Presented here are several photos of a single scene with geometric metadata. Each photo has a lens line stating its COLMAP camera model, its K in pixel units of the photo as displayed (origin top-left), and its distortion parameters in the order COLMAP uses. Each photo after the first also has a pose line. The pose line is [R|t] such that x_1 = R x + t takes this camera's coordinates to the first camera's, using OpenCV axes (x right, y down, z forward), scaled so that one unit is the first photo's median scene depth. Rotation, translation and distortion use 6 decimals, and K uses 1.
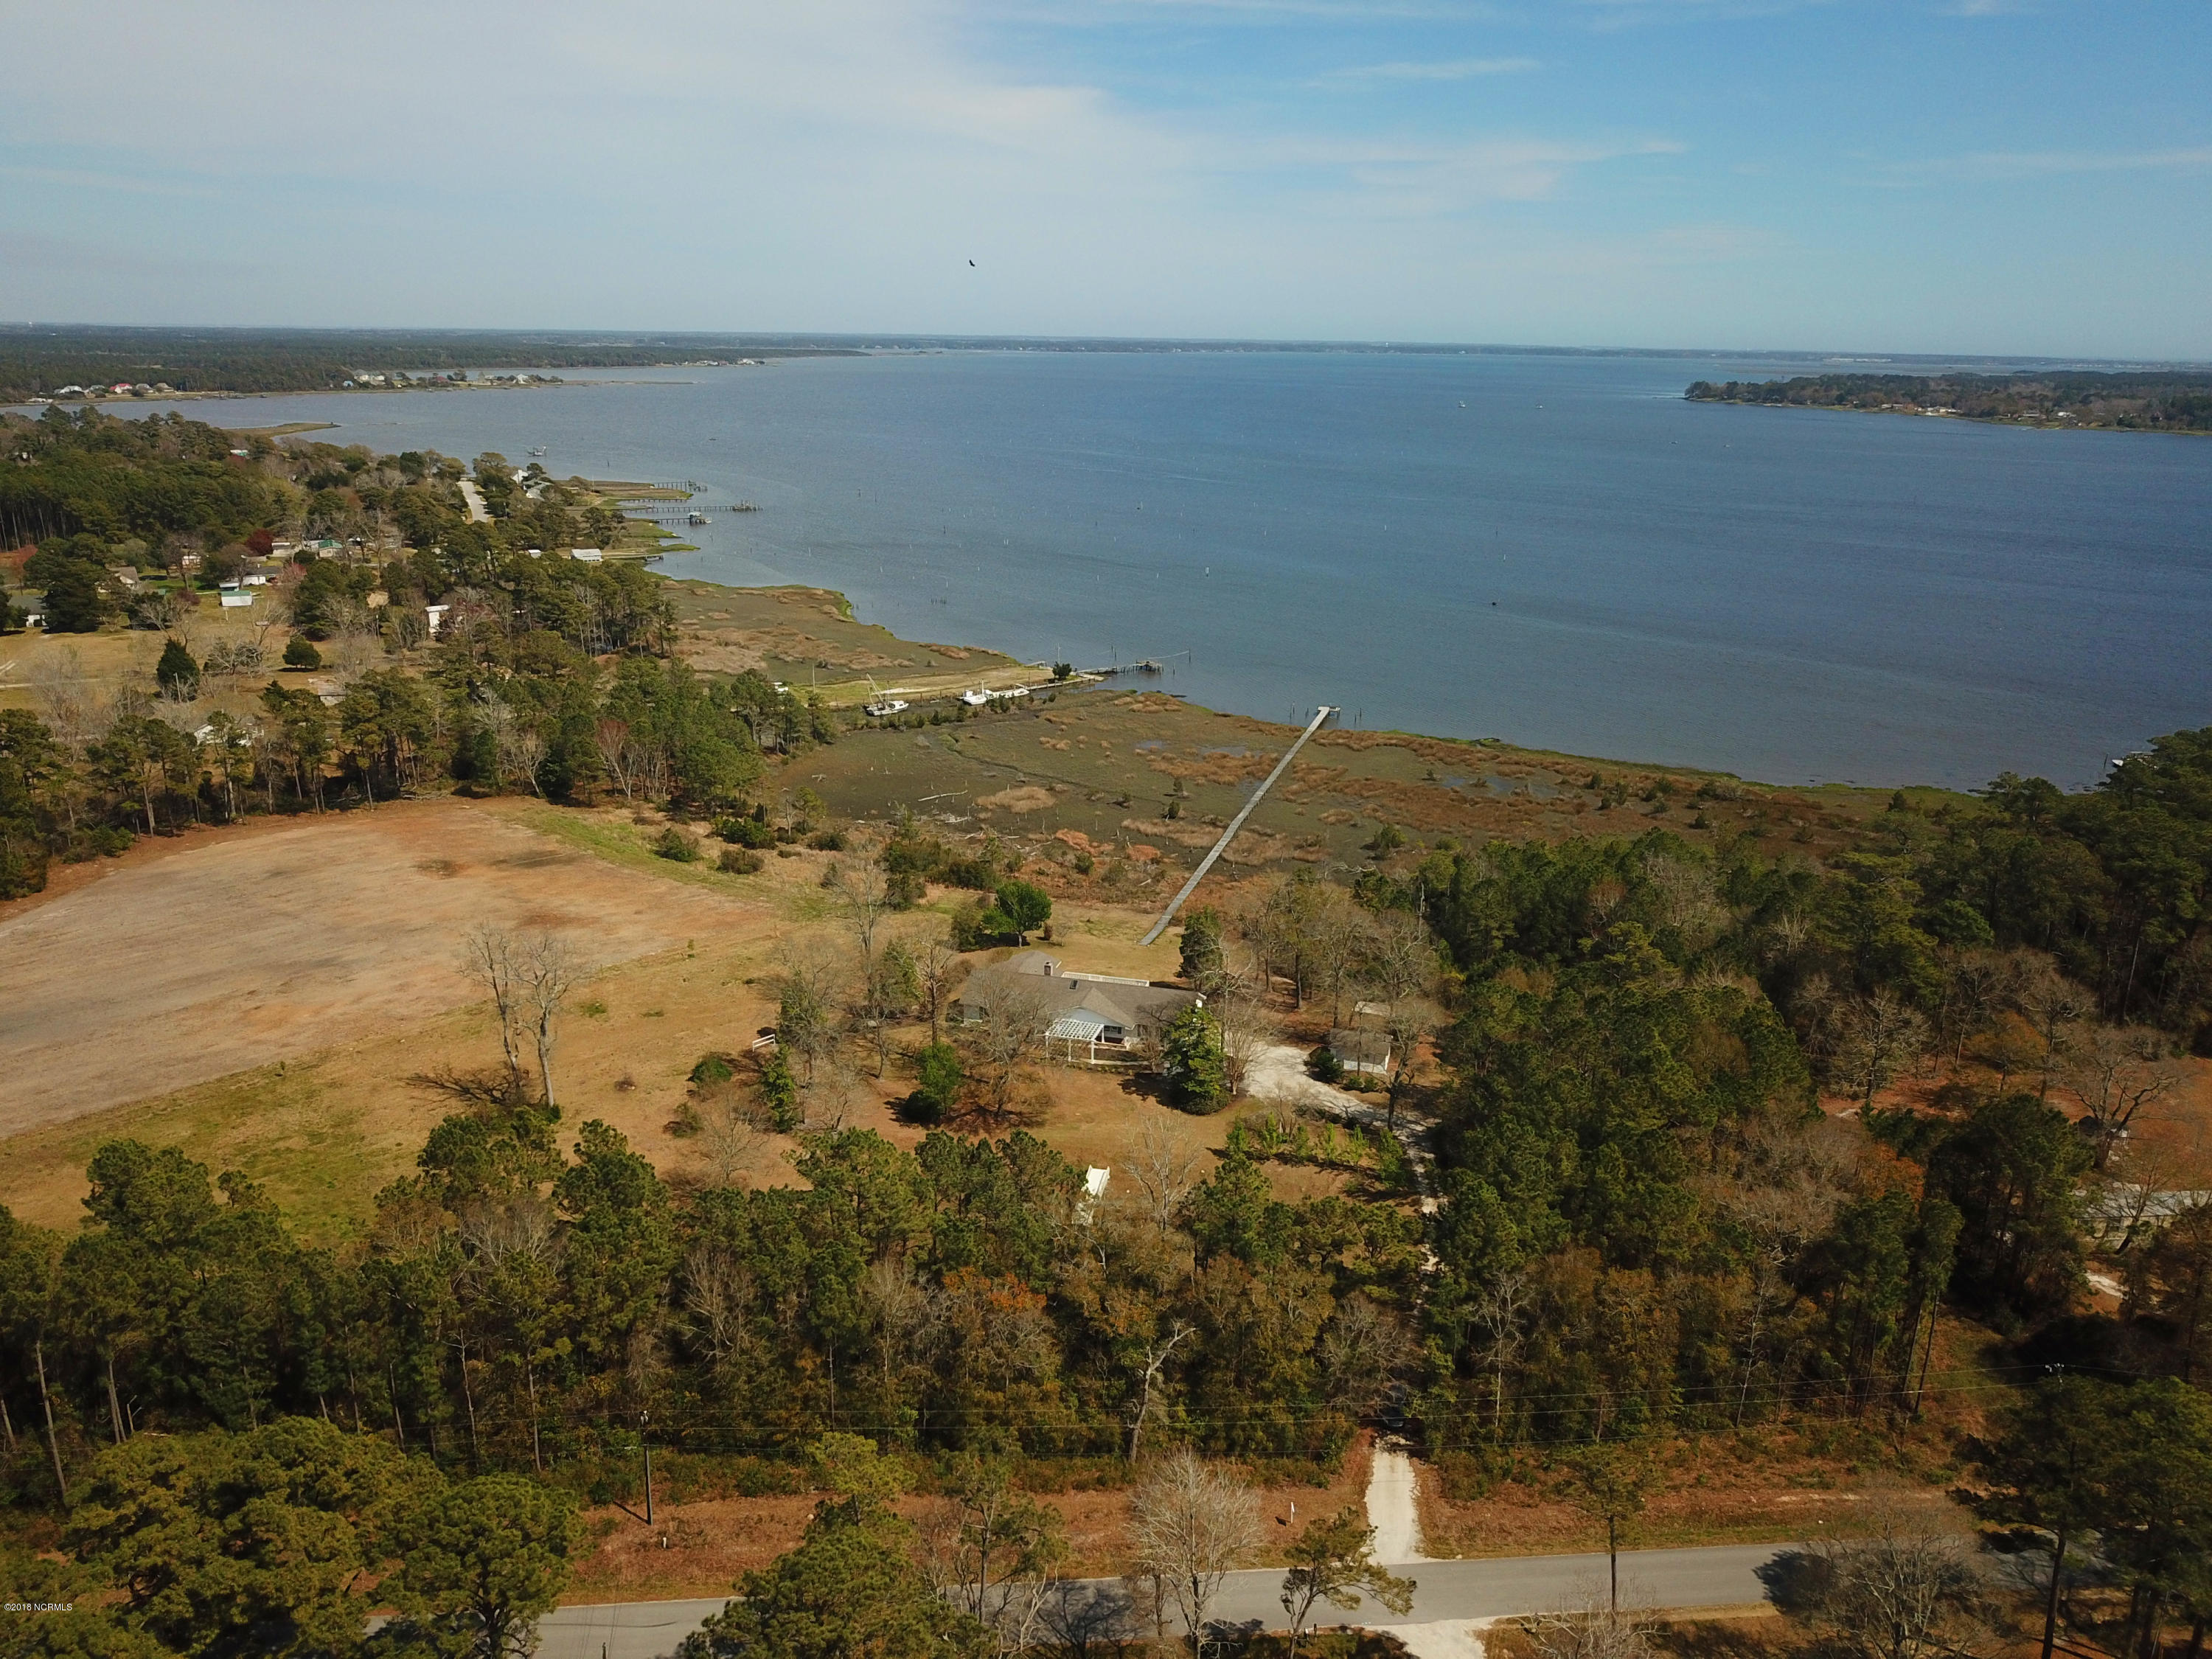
lens RADIAL K [[1697.4, 0, 1106.0], [0, 1697.4, 829.5], [0, 0, 1]] dist [0.007560, -0.037025]
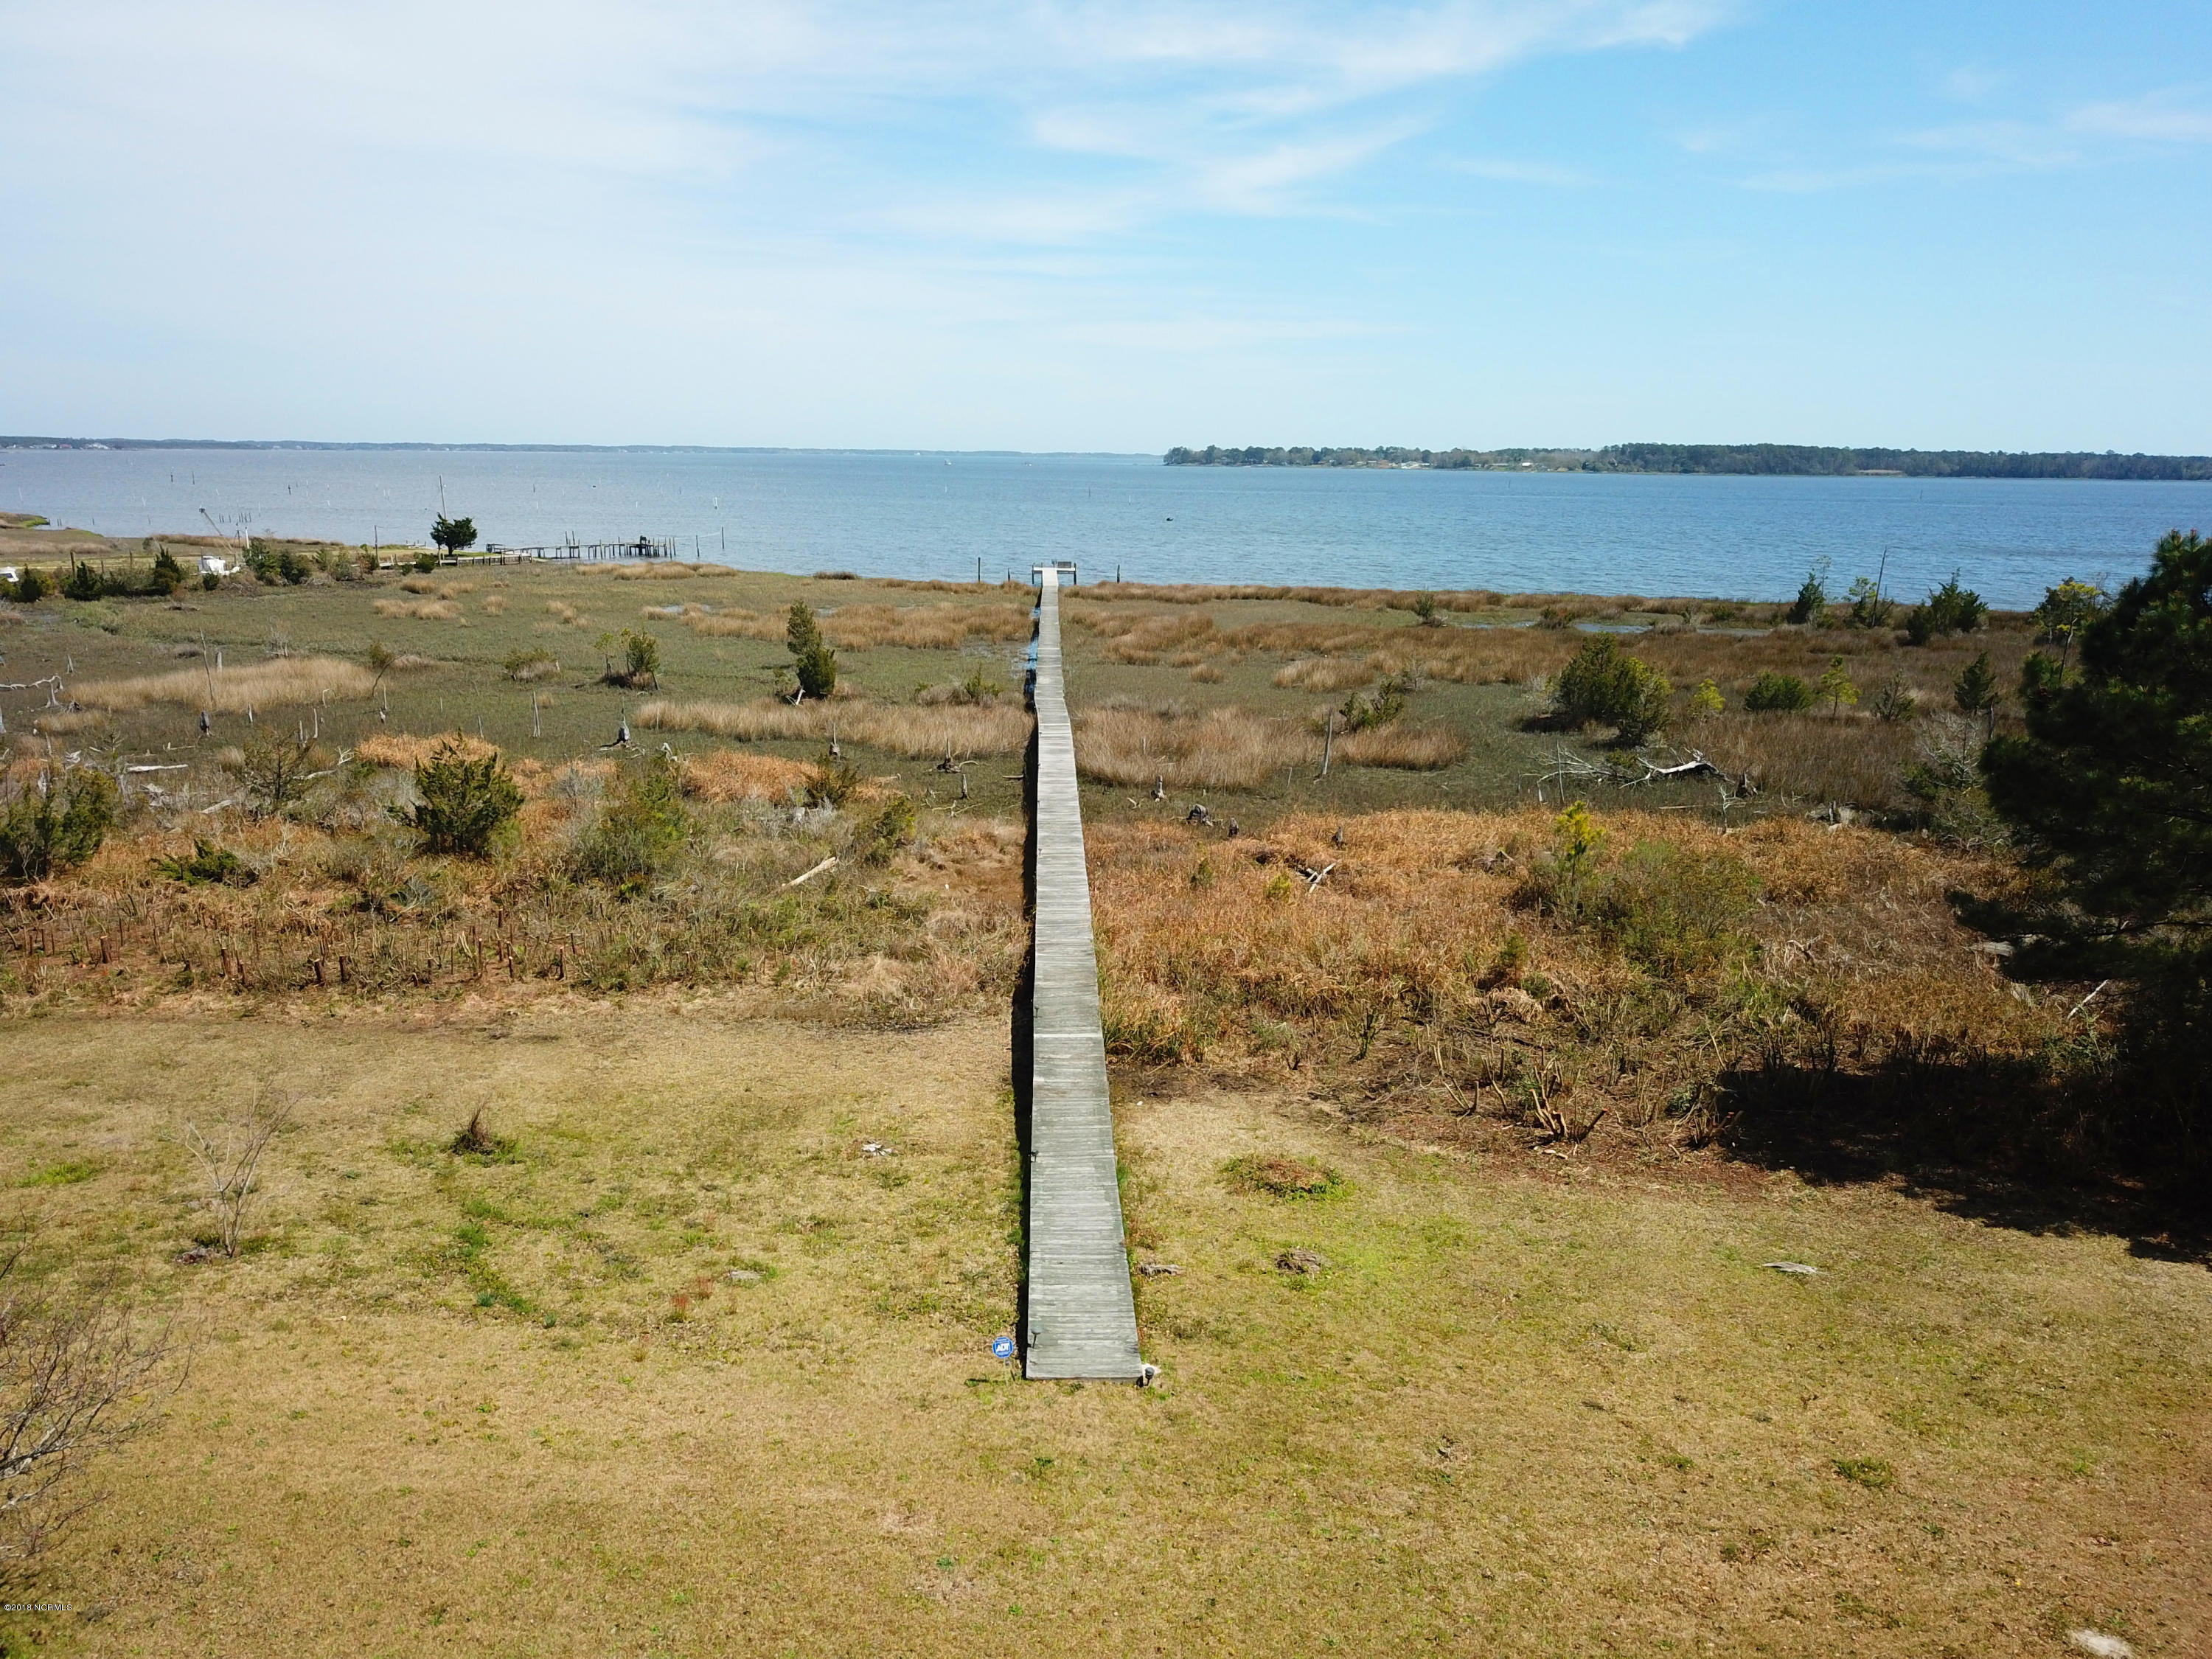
lens RADIAL K [[1697.4, 0, 1106.0], [0, 1697.4, 829.5], [0, 0, 1]] dist [0.007560, -0.037025]
pose [[0.951662, -0.070380, 0.298976, -0.001605], [0.089946, 0.994579, -0.052177, 0.035028], [-0.293683, 0.076547, 0.952833, 0.721473]]
